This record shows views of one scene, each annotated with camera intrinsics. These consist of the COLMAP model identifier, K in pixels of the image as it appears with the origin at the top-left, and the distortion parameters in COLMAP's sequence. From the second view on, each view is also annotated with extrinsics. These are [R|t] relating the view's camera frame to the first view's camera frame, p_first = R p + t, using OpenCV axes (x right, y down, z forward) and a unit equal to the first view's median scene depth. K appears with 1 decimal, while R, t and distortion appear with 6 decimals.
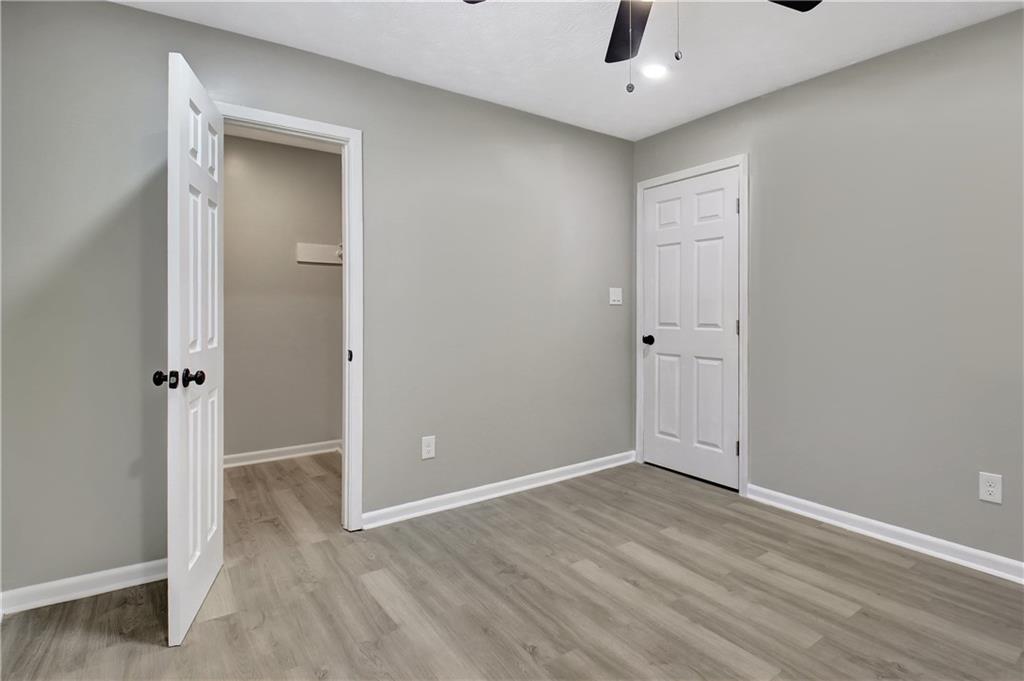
lens RADIAL K [[489.8, 0, 515.3], [0, 489.8, 316.3], [0, 0, 1]] dist [0.001329, -0.013088]
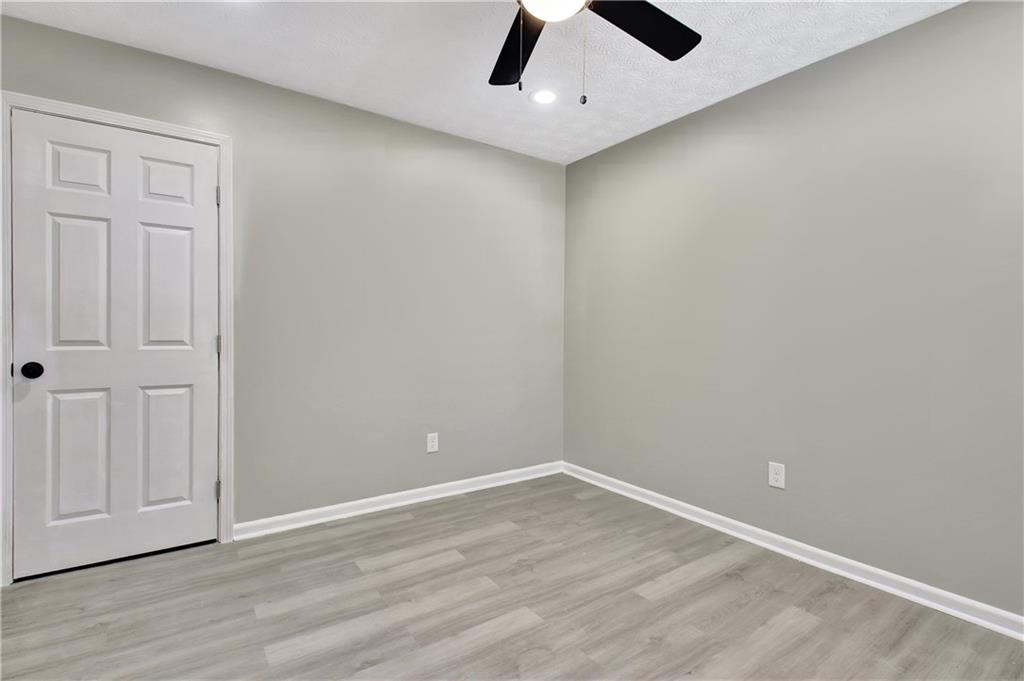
lens RADIAL K [[472.5, 0, 511.2], [0, 472.5, 348.1], [0, 0, 1]] dist [0.002662, -0.010416]
pose [[0.025333, -0.039106, 0.998914, -0.398707], [0.001012, 0.999235, 0.039093, -0.000456], [-0.999679, 0.000021, 0.025353, 0.594170]]
